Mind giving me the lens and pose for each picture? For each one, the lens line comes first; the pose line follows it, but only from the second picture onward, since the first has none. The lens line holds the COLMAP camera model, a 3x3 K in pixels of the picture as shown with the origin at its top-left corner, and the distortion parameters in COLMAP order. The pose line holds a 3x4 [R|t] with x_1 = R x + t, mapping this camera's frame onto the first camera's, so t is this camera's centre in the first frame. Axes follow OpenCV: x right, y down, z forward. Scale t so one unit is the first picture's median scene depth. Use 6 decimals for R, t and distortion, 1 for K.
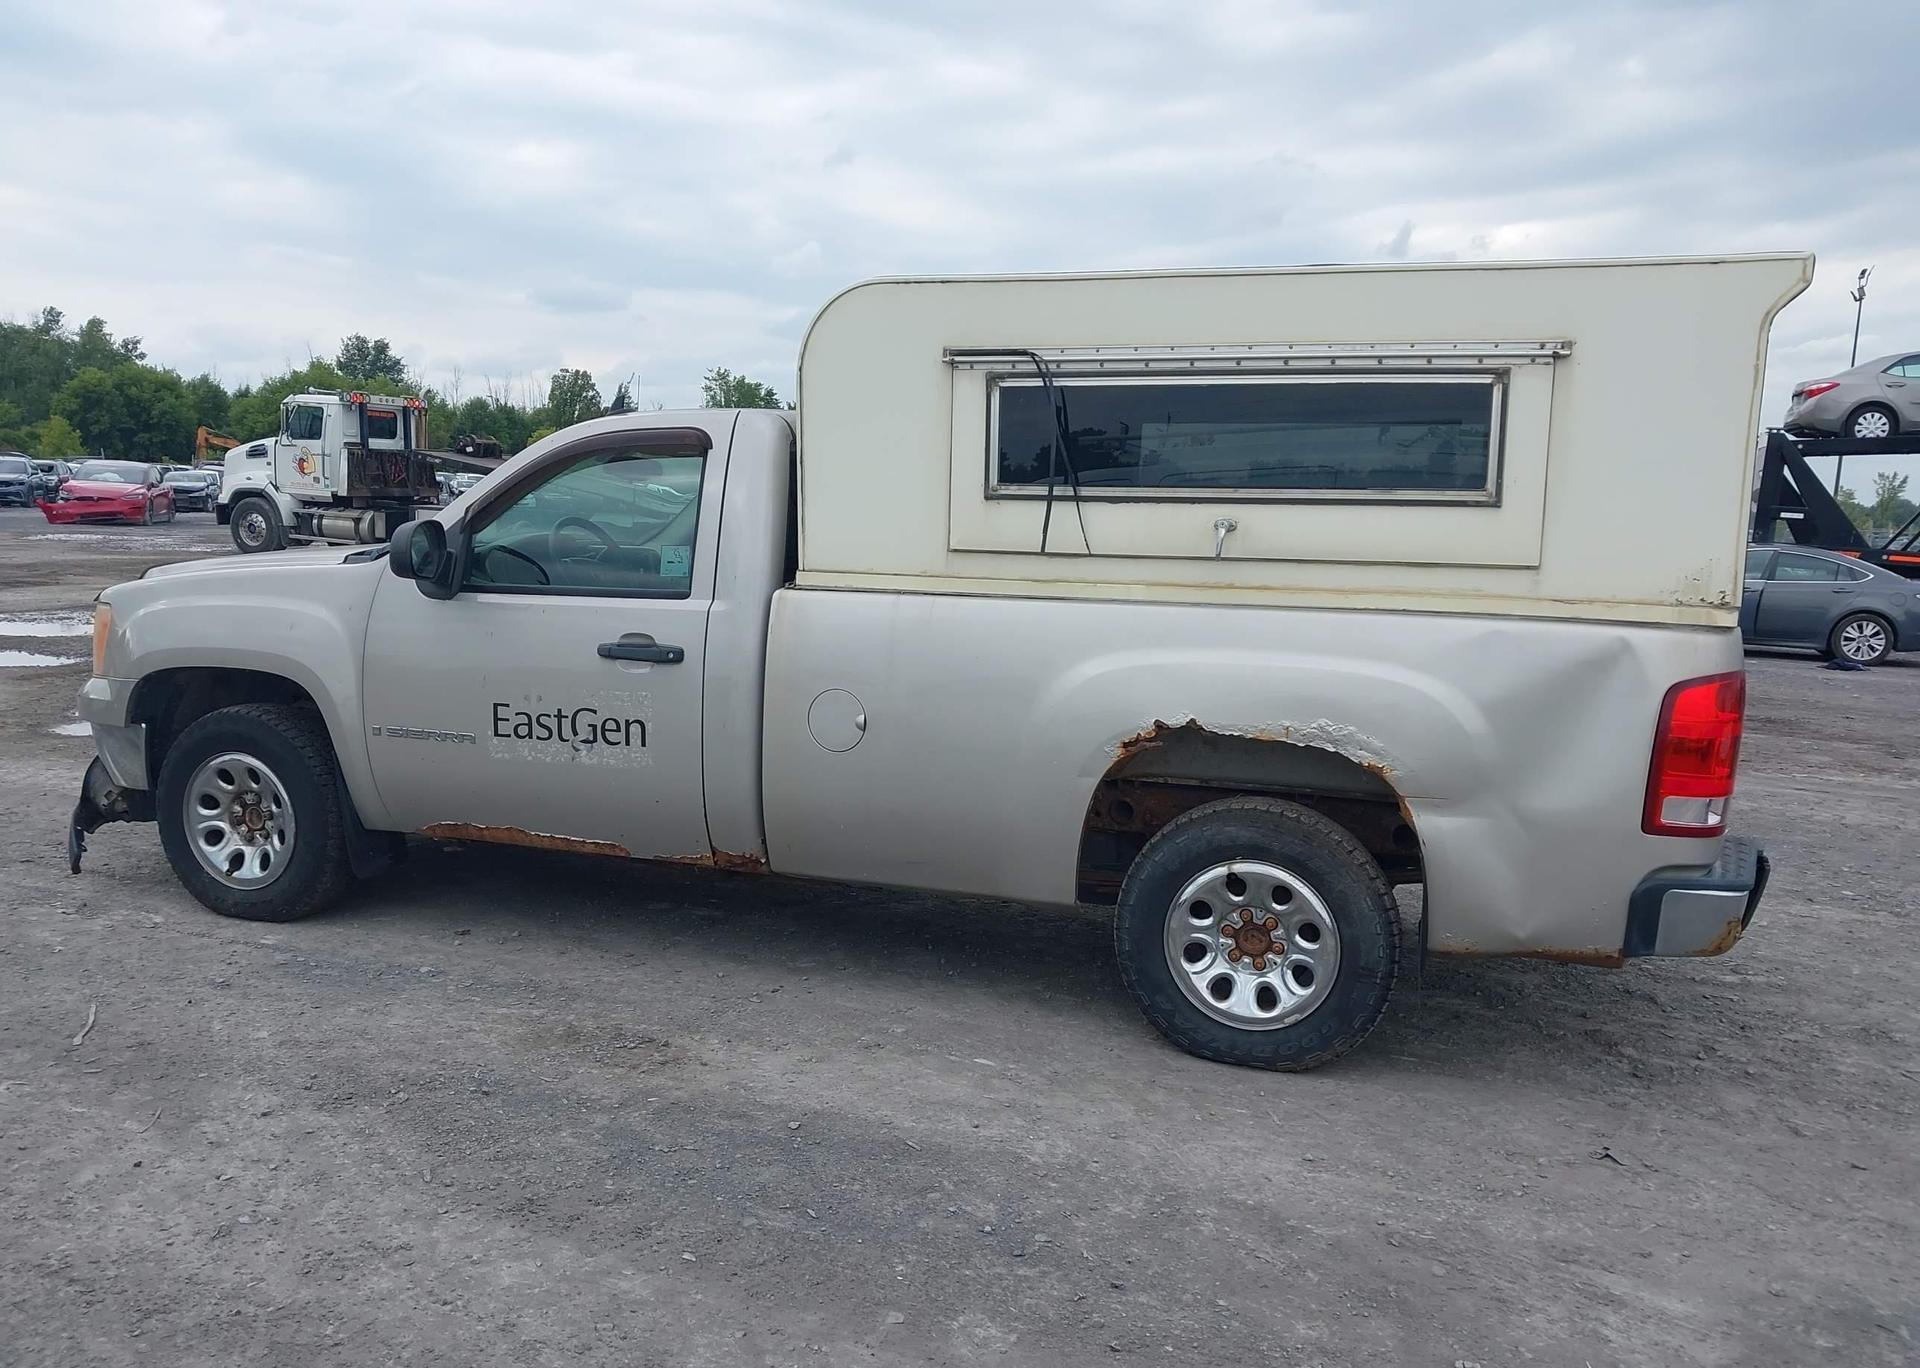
lens RADIAL K [[1496.2, 0, 960.0], [0, 1496.2, 684.0], [0, 0, 1]] dist [0.058328, -0.105796]
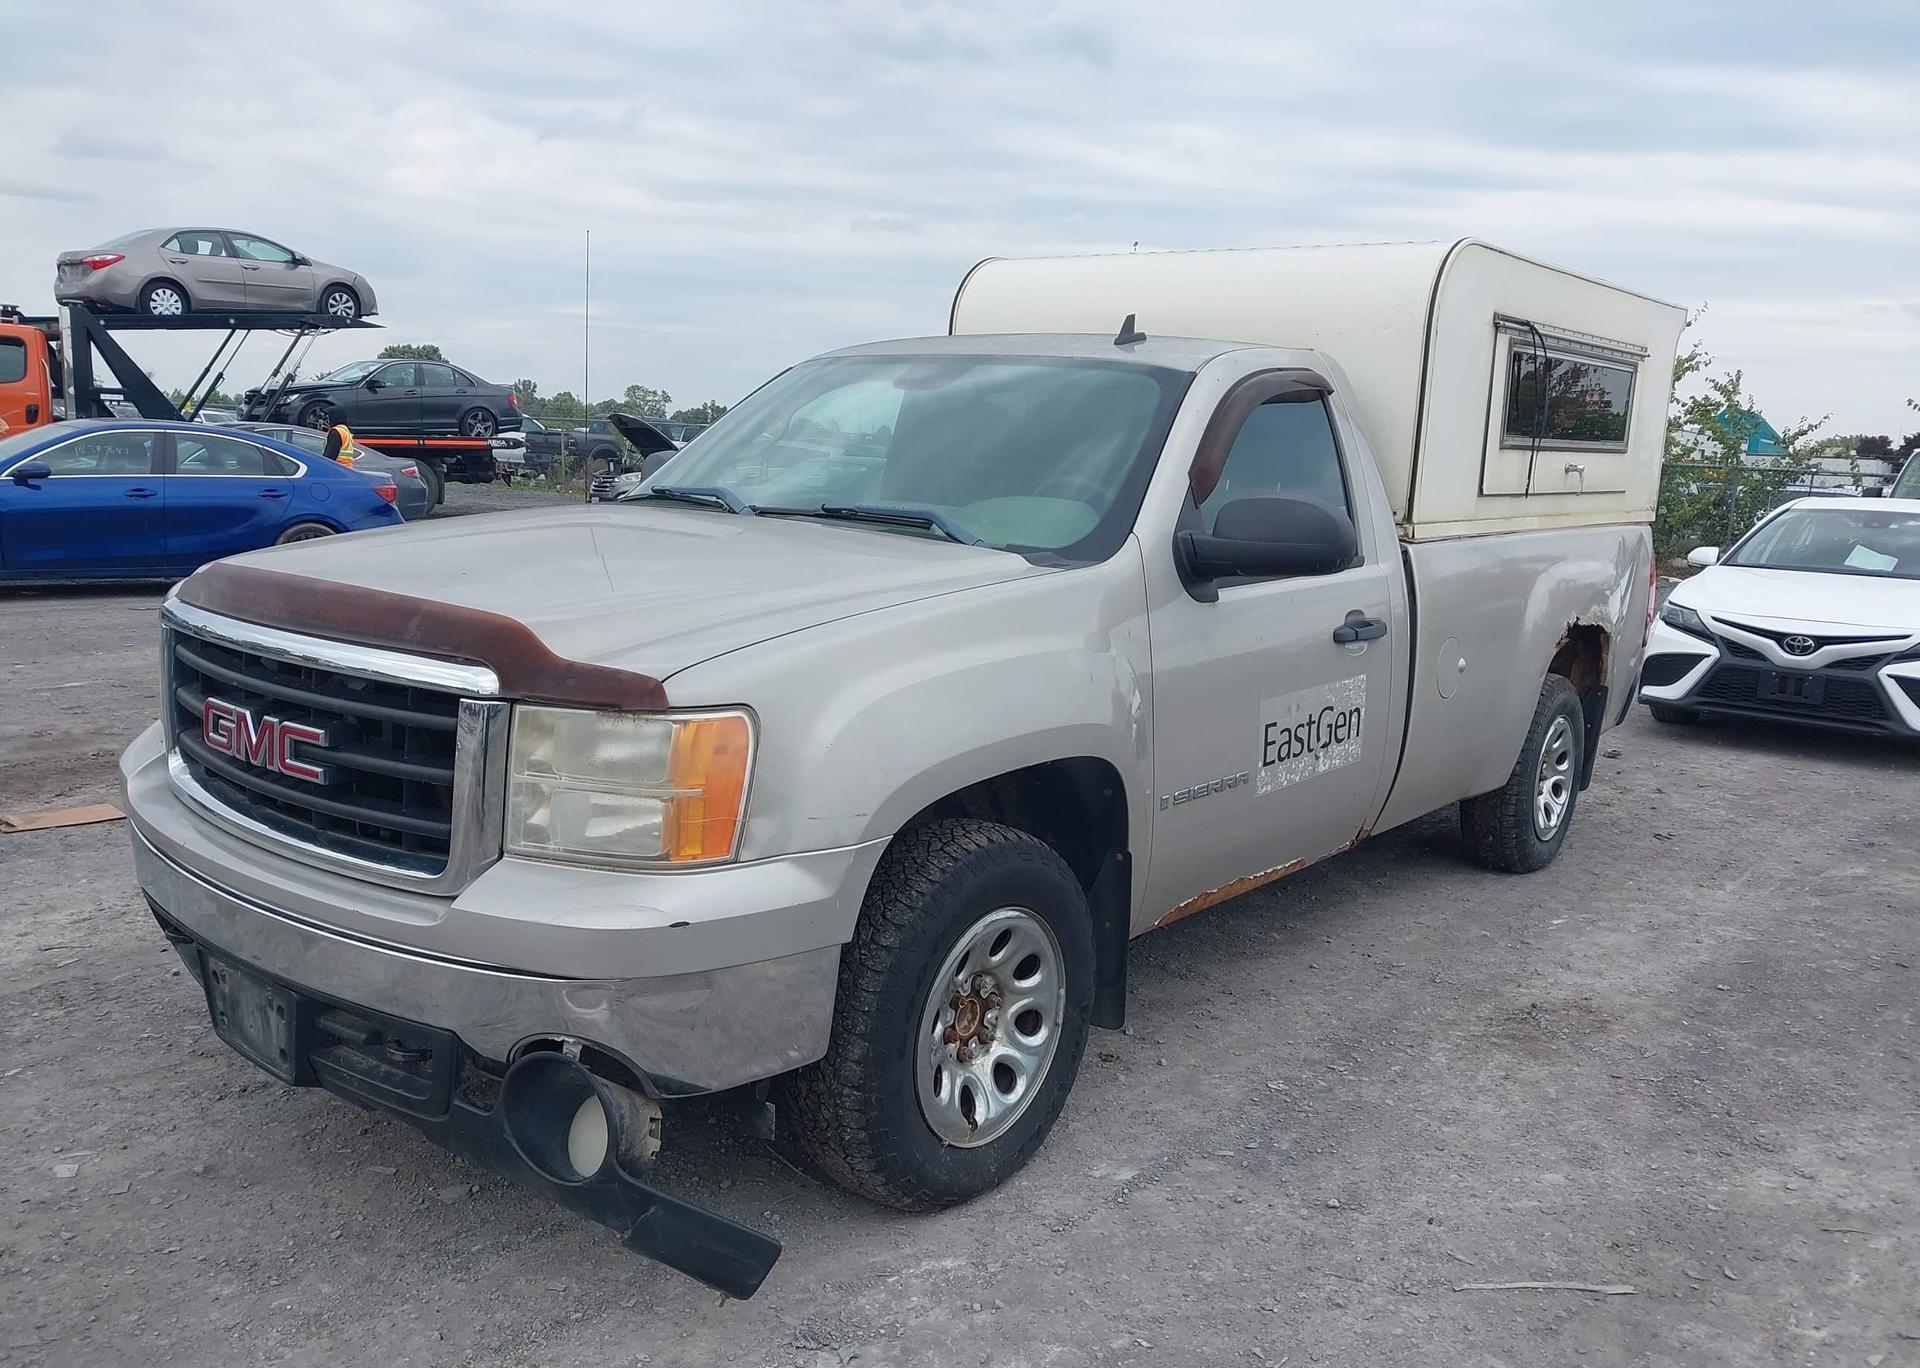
lens RADIAL K [[1530.3, 0, 960.0], [0, 1530.3, 684.0], [0, 0, 1]] dist [0.001141, -0.007456]
pose [[0.343797, -0.165652, 0.924318, -1.160709], [0.085108, 0.985763, 0.145008, -0.144383], [-0.935179, 0.028813, 0.353000, 0.930140]]
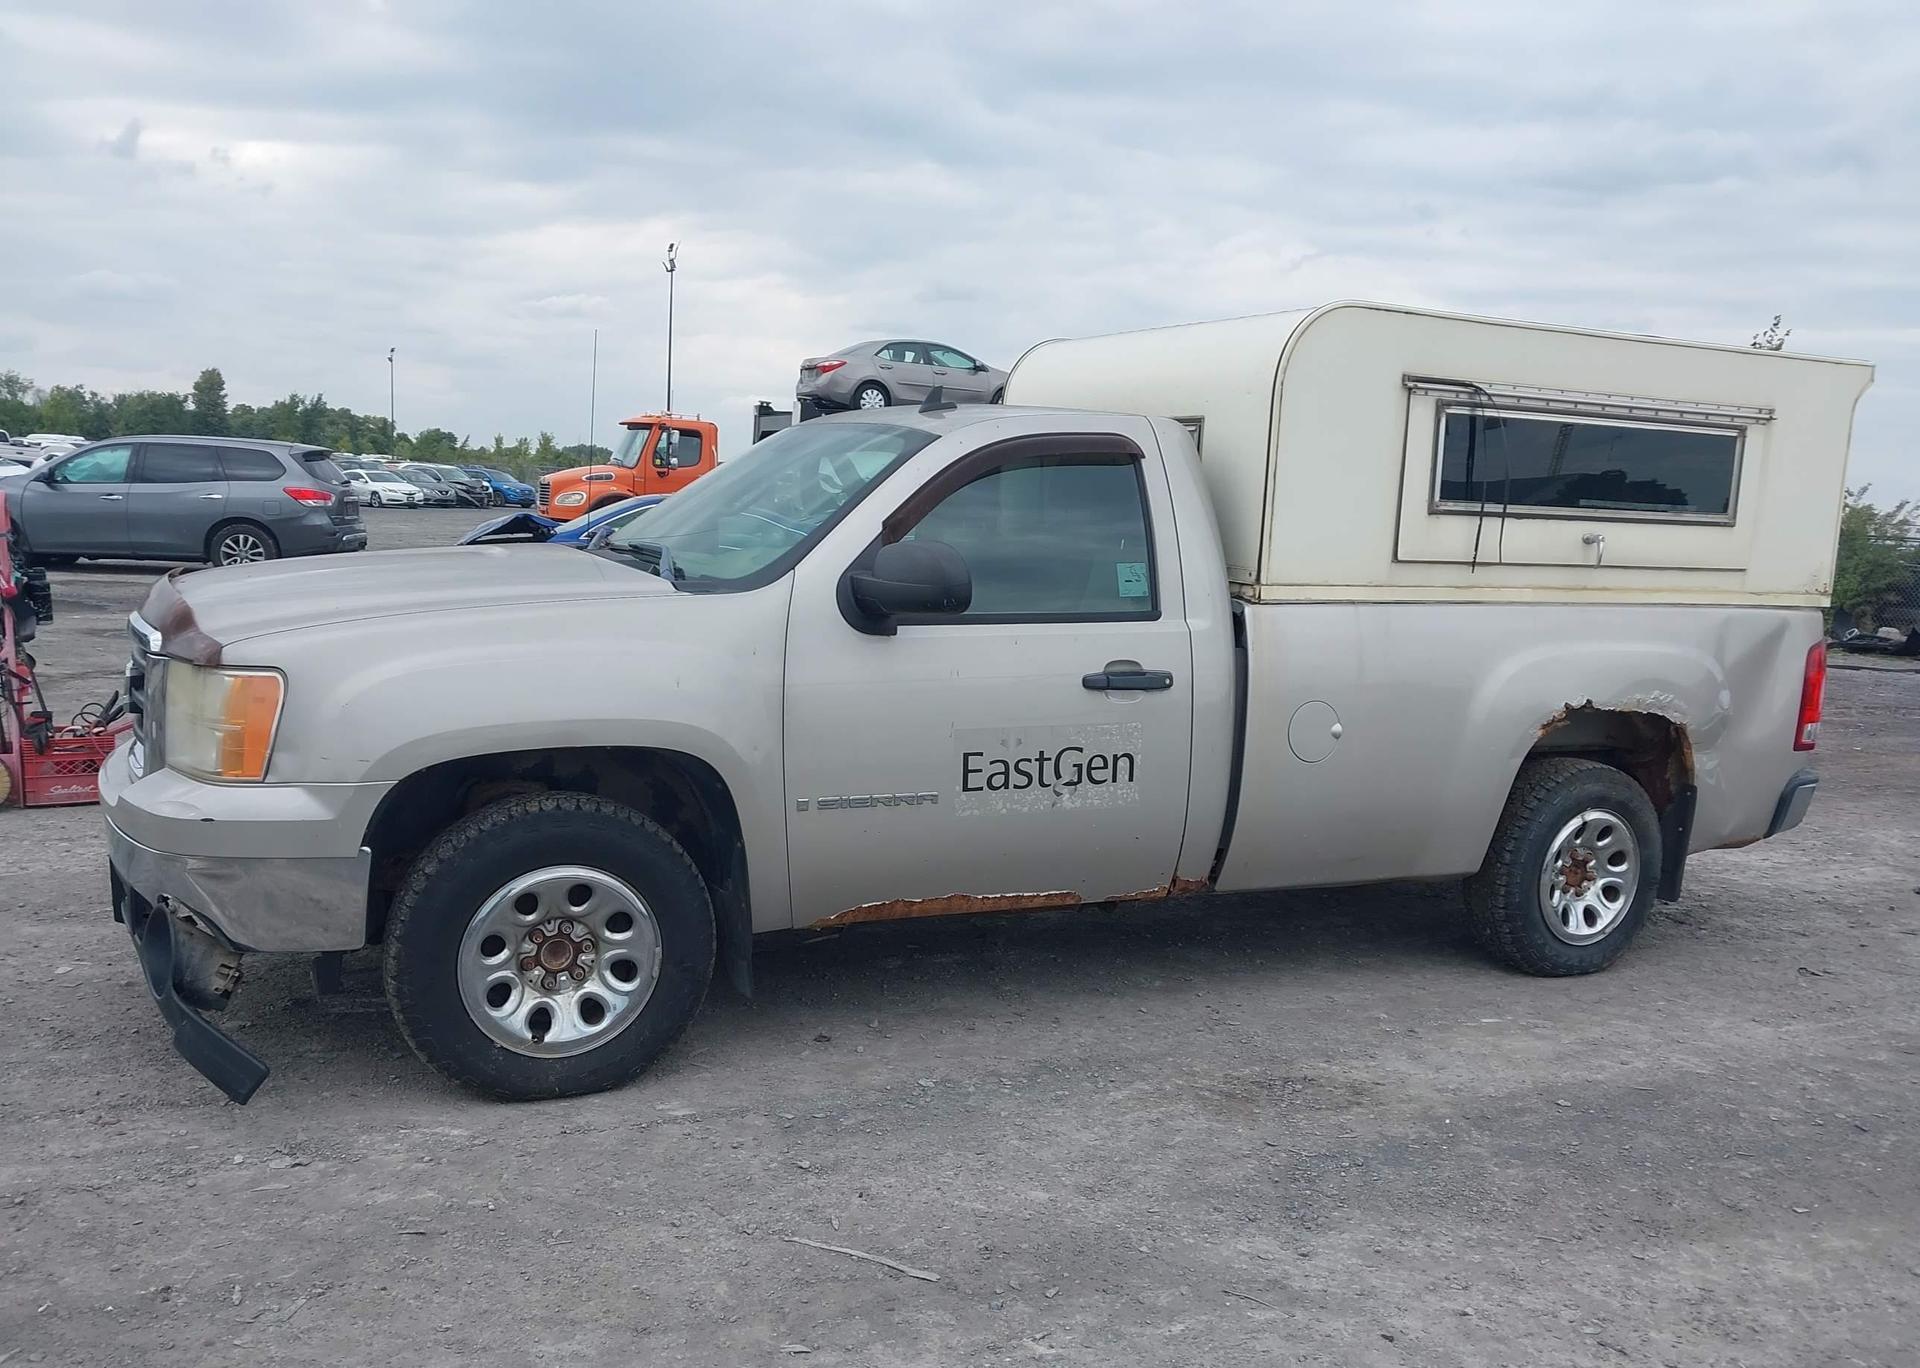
lens RADIAL K [[1509.5, 0, 960.0], [0, 1509.5, 684.0], [0, 0, 1]] dist [0.160008, -0.390532]
pose [[0.720562, -0.081615, 0.688571, -0.959040], [0.056087, 0.996655, 0.059439, -0.082504], [-0.691119, -0.004210, 0.722729, 0.410964]]
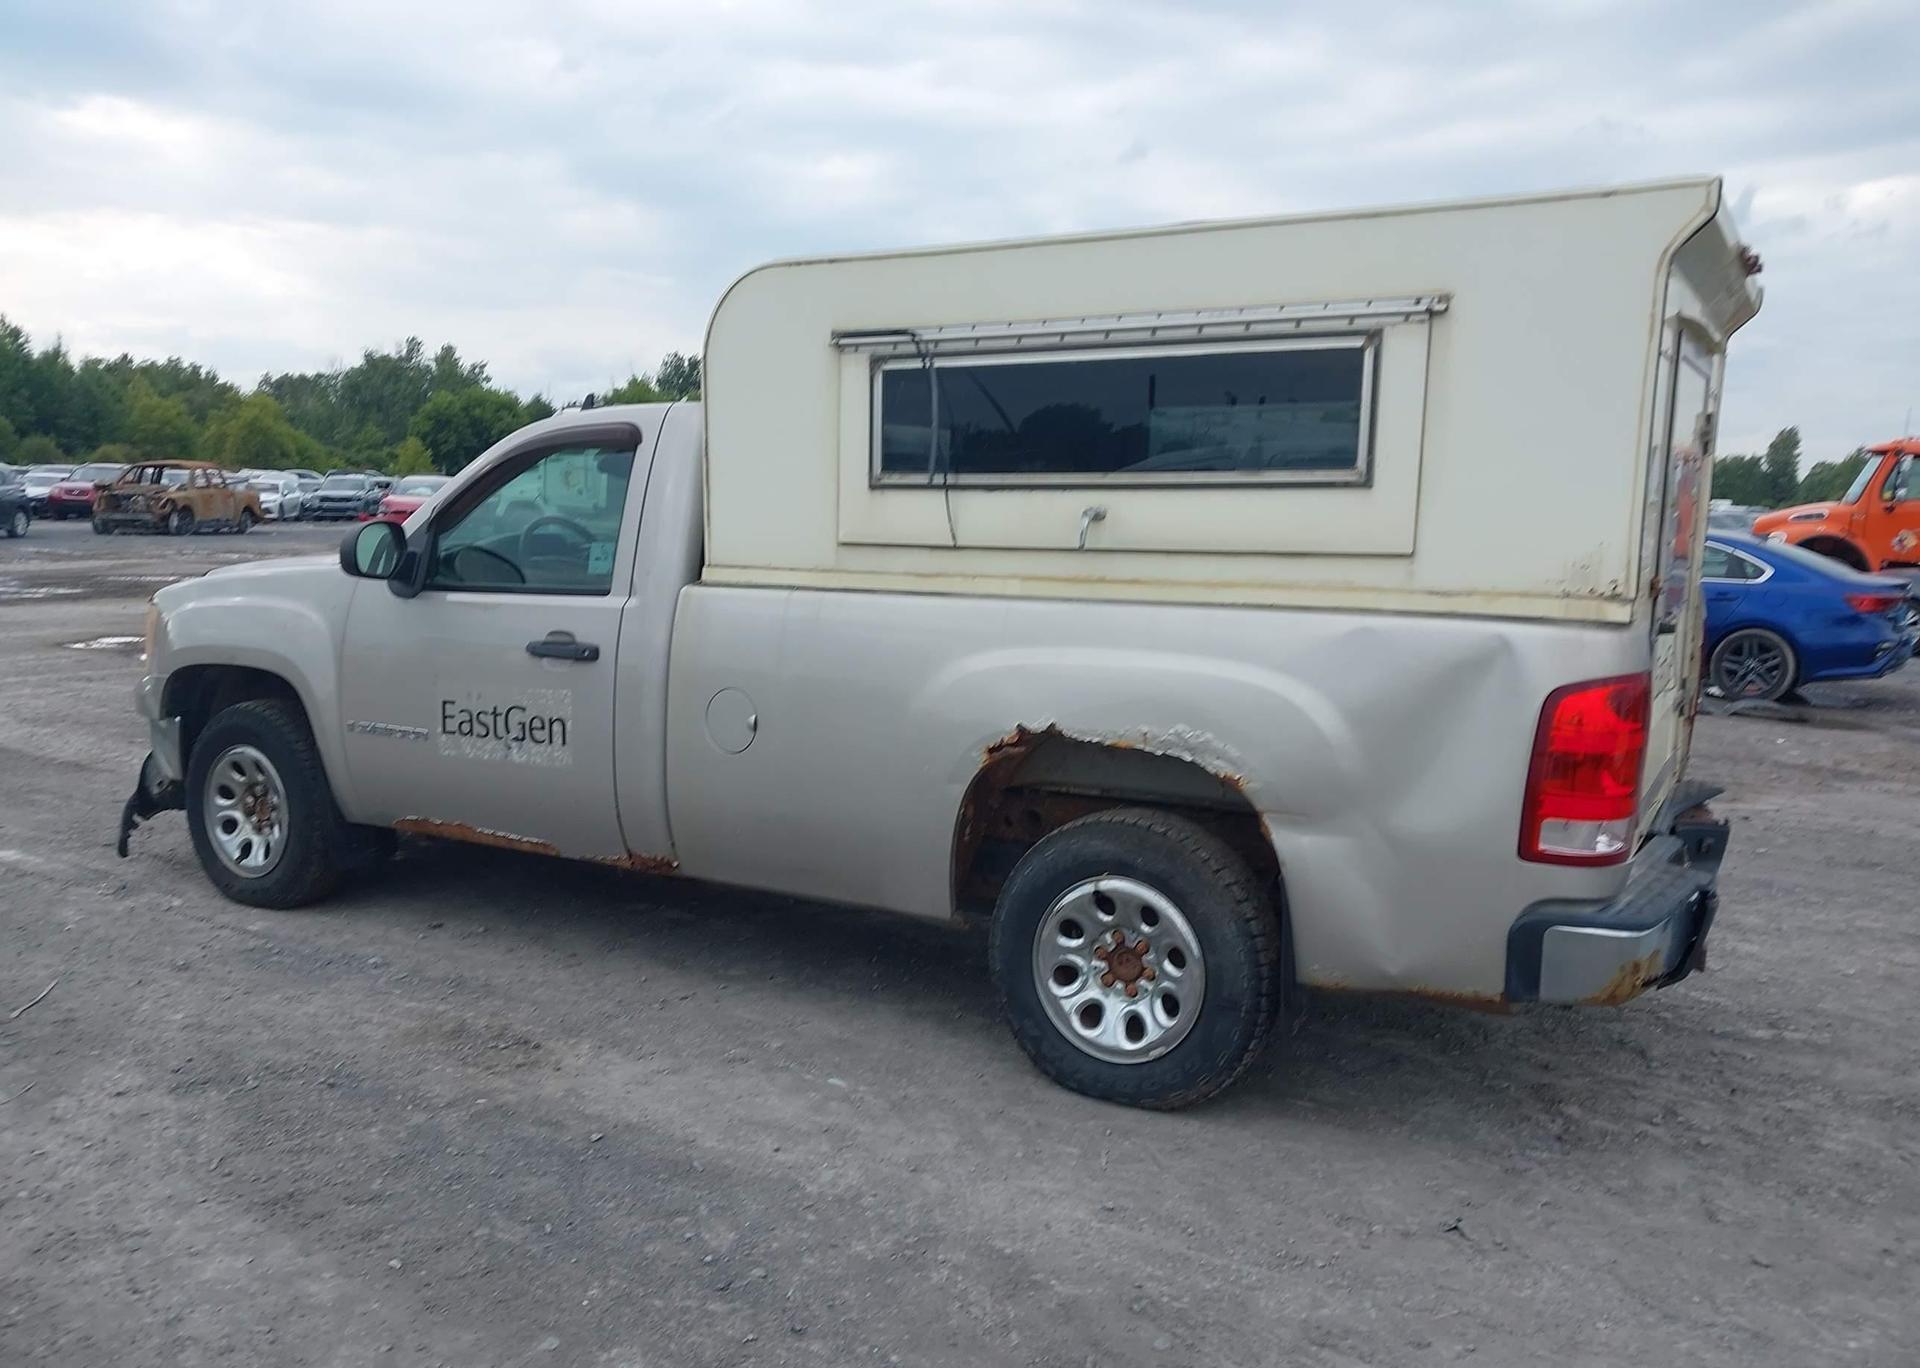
lens RADIAL K [[1510.8, 0, 985.0], [0, 1510.8, 700.5], [0, 0, 1]] dist [0.068059, -0.114076]
pose [[0.982350, 0.009017, -0.186835, 0.257676], [-0.007830, 0.999944, 0.007089, 0.002950], [0.186889, -0.005501, 0.982366, 0.068330]]
